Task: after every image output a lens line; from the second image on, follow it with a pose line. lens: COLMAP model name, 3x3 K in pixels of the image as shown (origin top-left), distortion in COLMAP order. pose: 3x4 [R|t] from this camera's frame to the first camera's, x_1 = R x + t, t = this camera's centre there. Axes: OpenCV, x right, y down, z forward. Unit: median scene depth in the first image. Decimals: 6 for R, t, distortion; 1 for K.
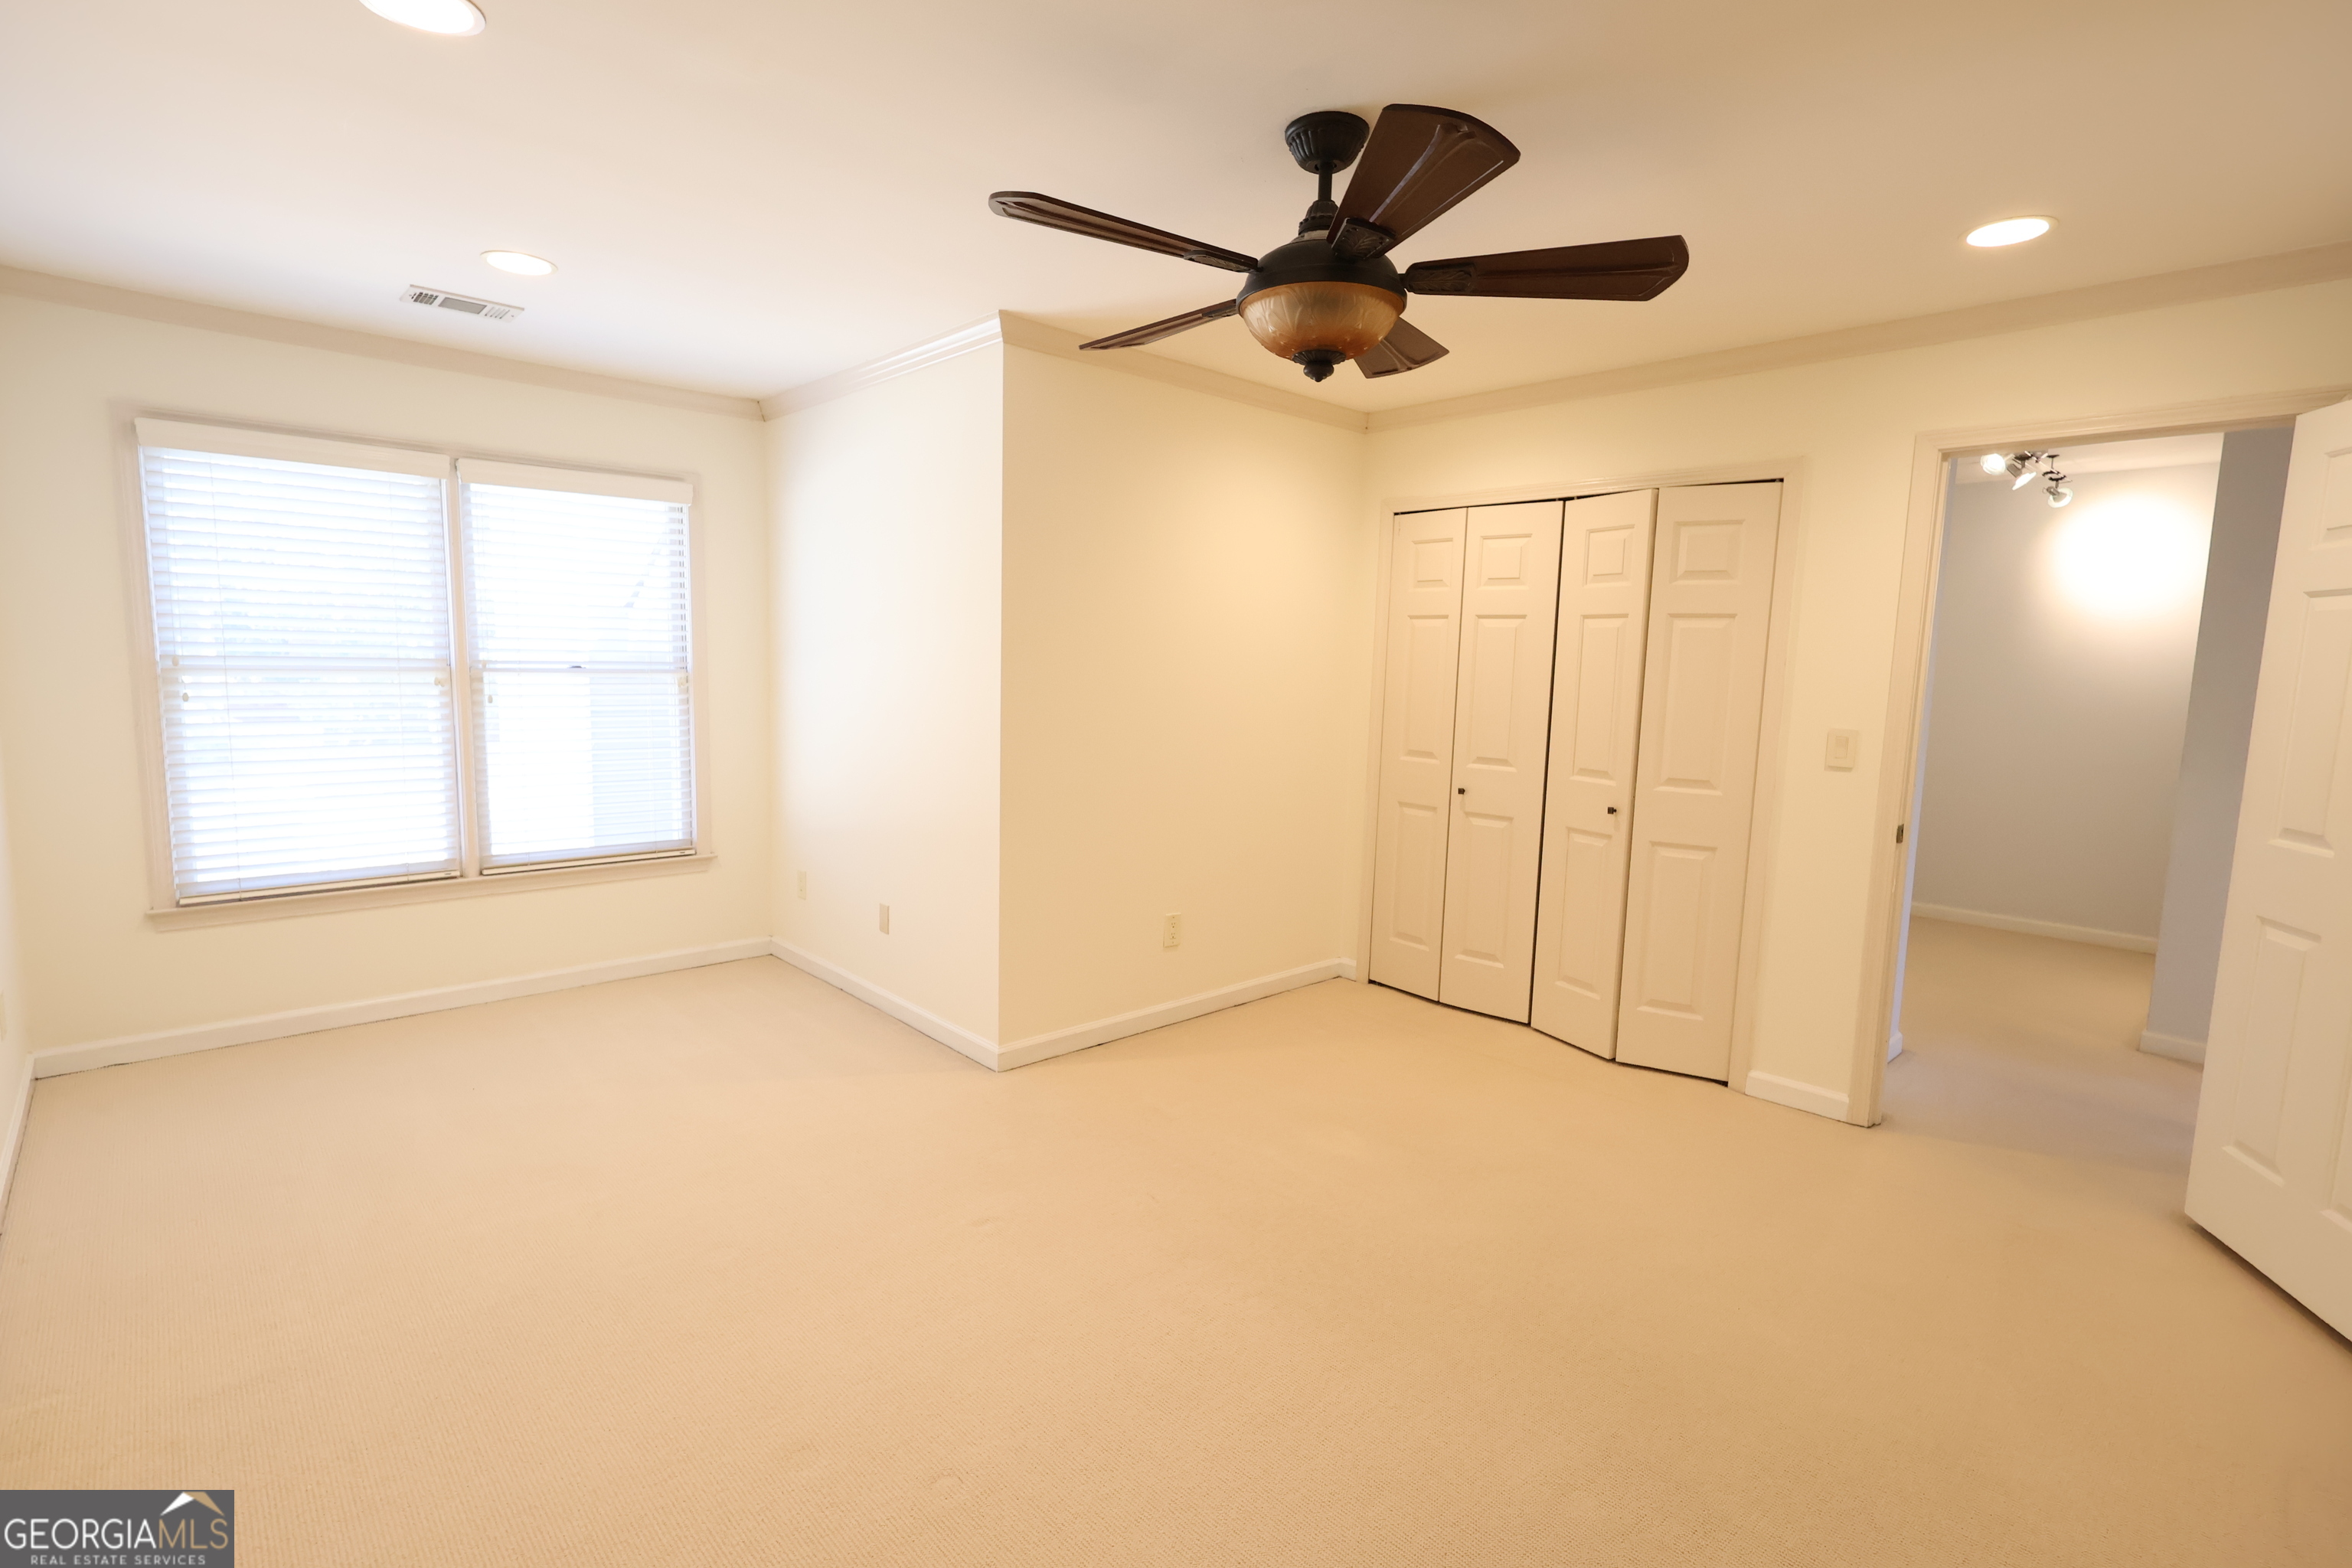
lens RADIAL K [[1089.0, 0, 1181.8], [0, 1089.0, 764.4], [0, 0, 1]] dist [-0.002505, 0.002546]
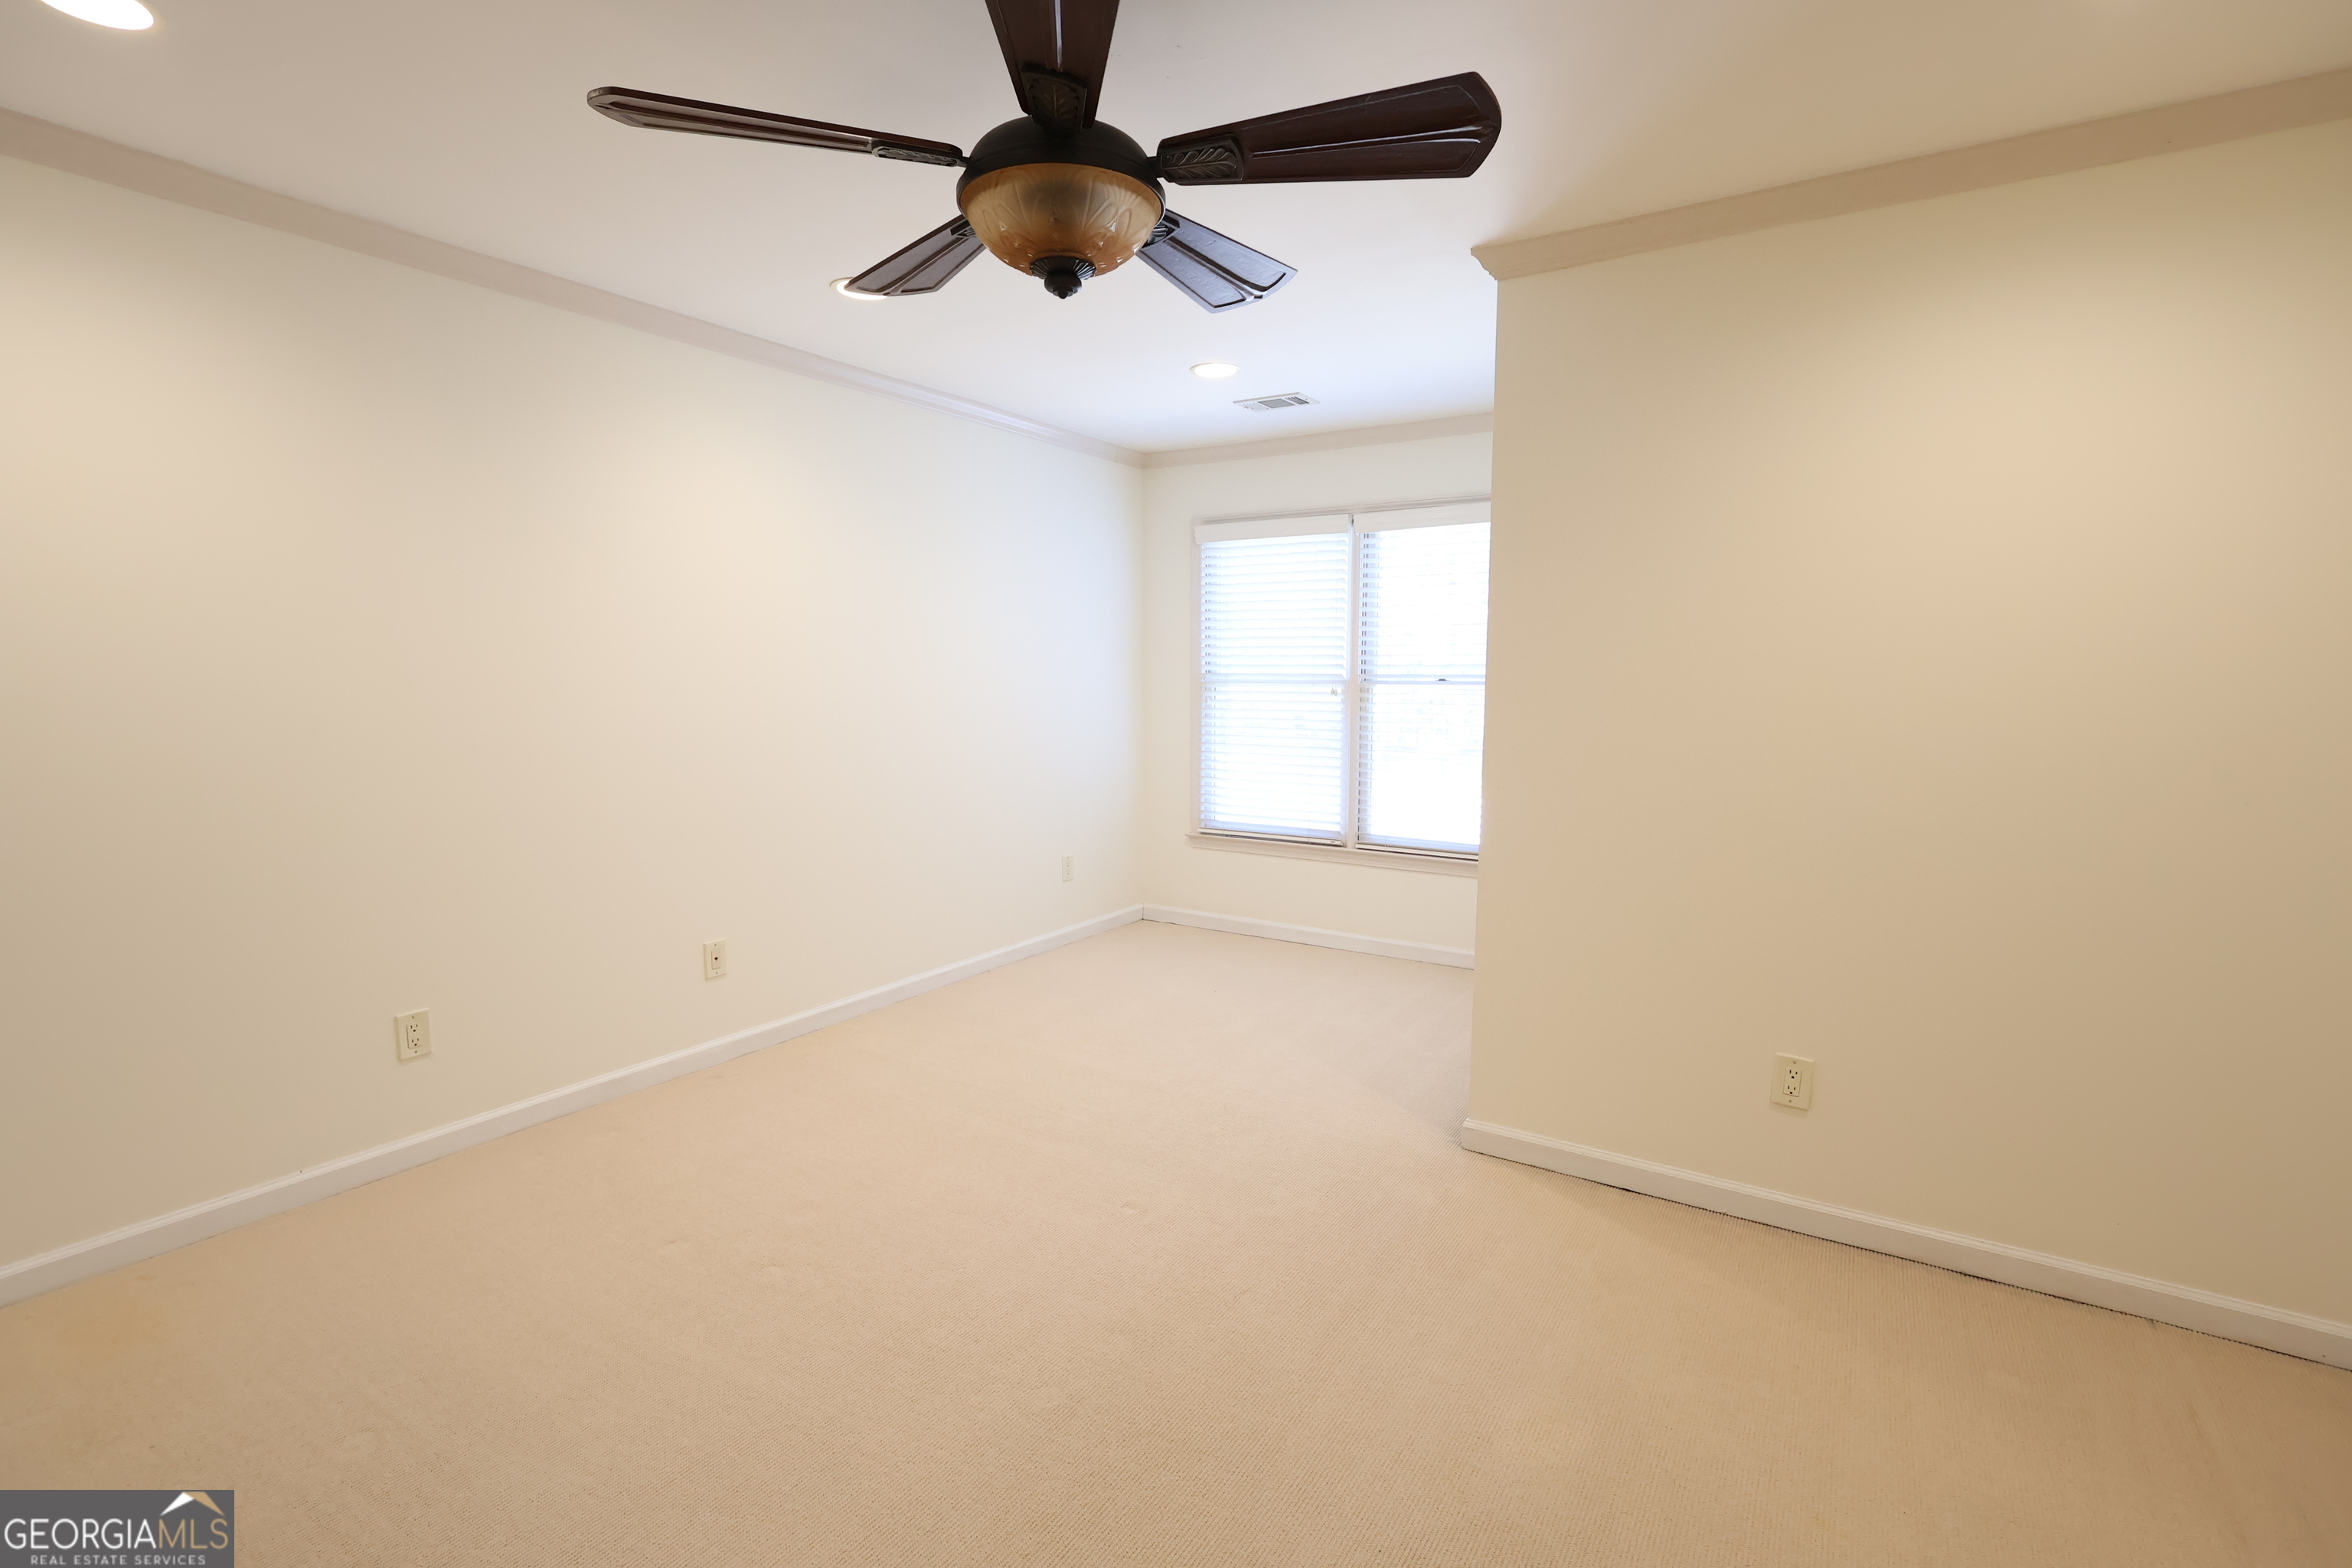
lens RADIAL K [[1089.0, 0, 1181.8], [0, 1089.0, 790.0], [0, 0, 1]] dist [-0.002505, 0.002546]
pose [[0.262479, 0.088434, -0.960877, 0.522819], [-0.088654, 0.993790, 0.067246, -0.031852], [0.960857, 0.067535, 0.268689, 0.495060]]
